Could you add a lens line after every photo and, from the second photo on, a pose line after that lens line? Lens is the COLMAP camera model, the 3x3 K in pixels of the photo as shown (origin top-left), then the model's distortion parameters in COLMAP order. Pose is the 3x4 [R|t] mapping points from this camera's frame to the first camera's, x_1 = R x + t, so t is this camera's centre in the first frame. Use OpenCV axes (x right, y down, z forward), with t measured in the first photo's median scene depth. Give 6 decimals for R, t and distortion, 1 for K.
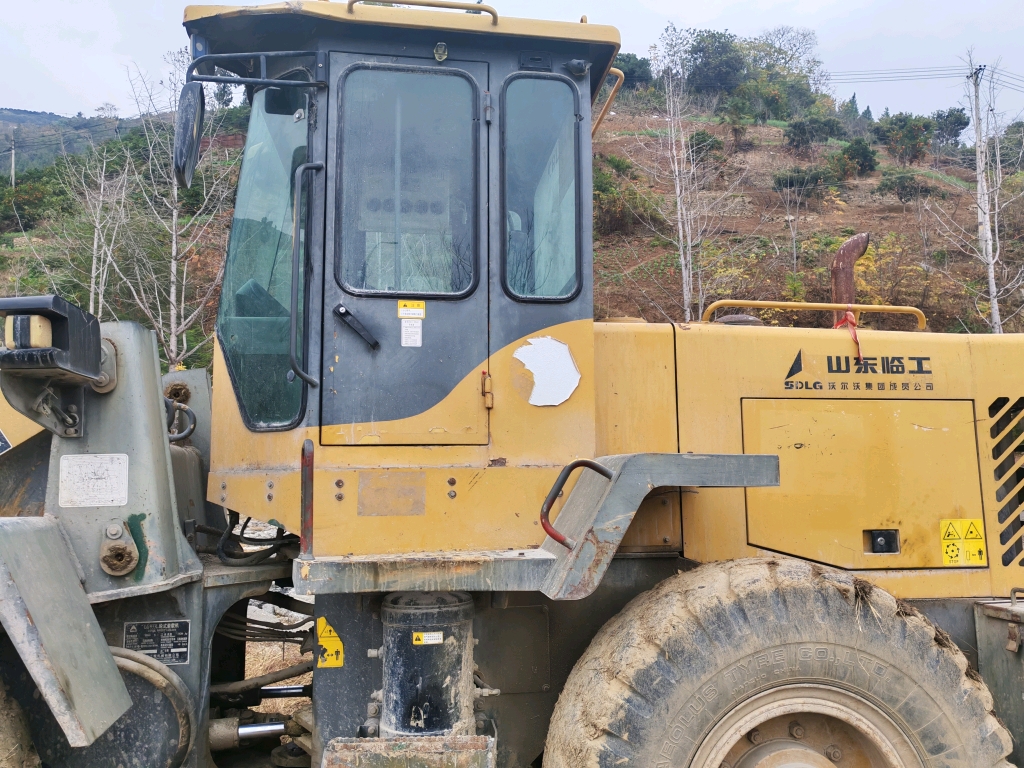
lens RADIAL K [[789.2, 0, 519.2], [0, 789.2, 384.7], [0, 0, 1]] dist [0.009249, 0.000322]
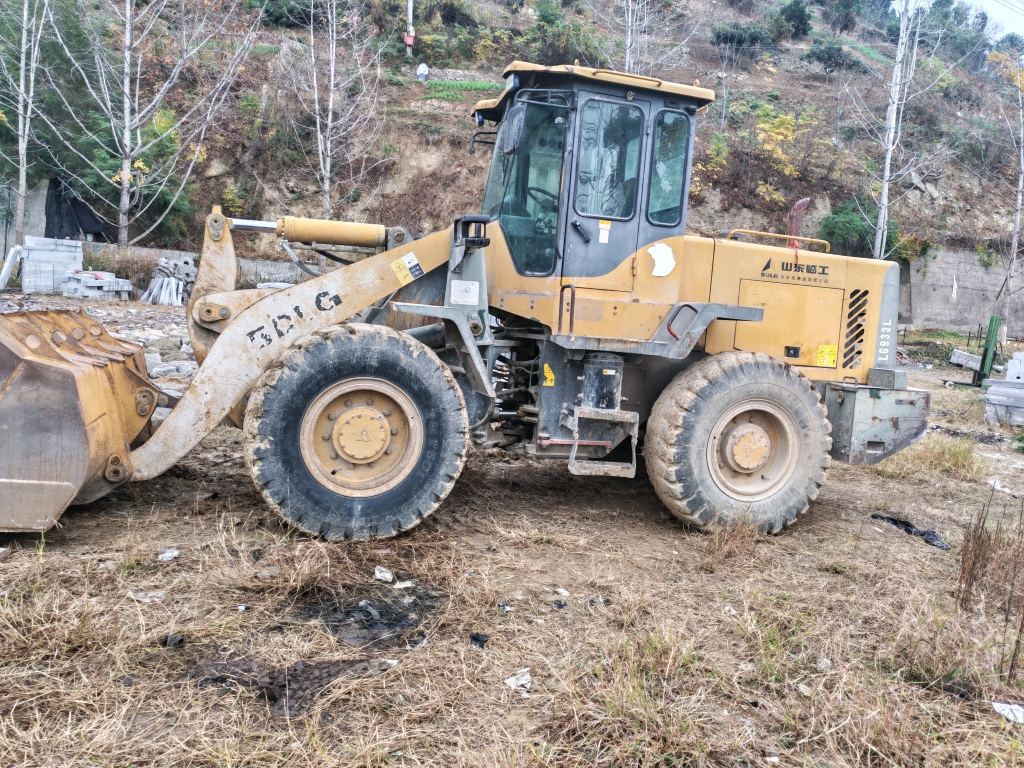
lens RADIAL K [[789.2, 0, 511.7], [0, 789.2, 377.1], [0, 0, 1]] dist [0.009249, 0.000322]
pose [[0.988568, 0.077077, 0.129584, -0.616421], [-0.102494, 0.973875, 0.202638, -0.100152], [-0.110580, -0.213603, 0.970642, -1.100768]]
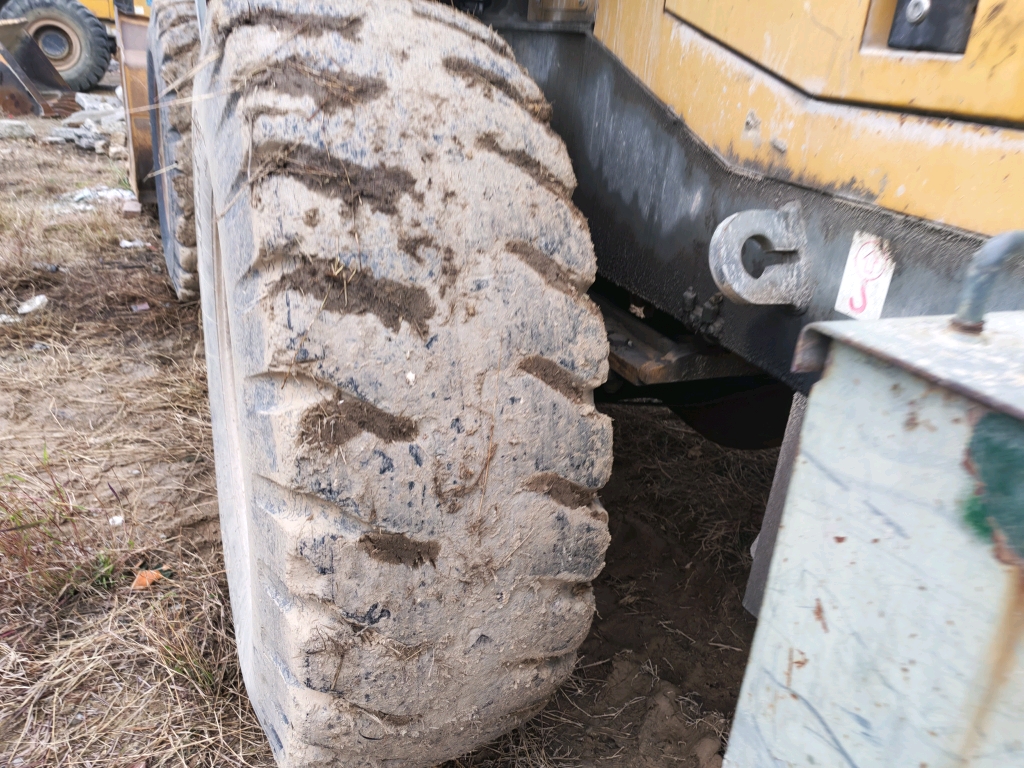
lens RADIAL K [[789.2, 0, 546.4], [0, 789.2, 383.1], [0, 0, 1]] dist [0.009249, 0.000322]
pose [[0.290683, 0.405154, -0.866807, 0.794737], [0.028602, 0.901841, 0.431120, 0.210900], [0.956392, -0.150111, 0.250562, 0.850046]]
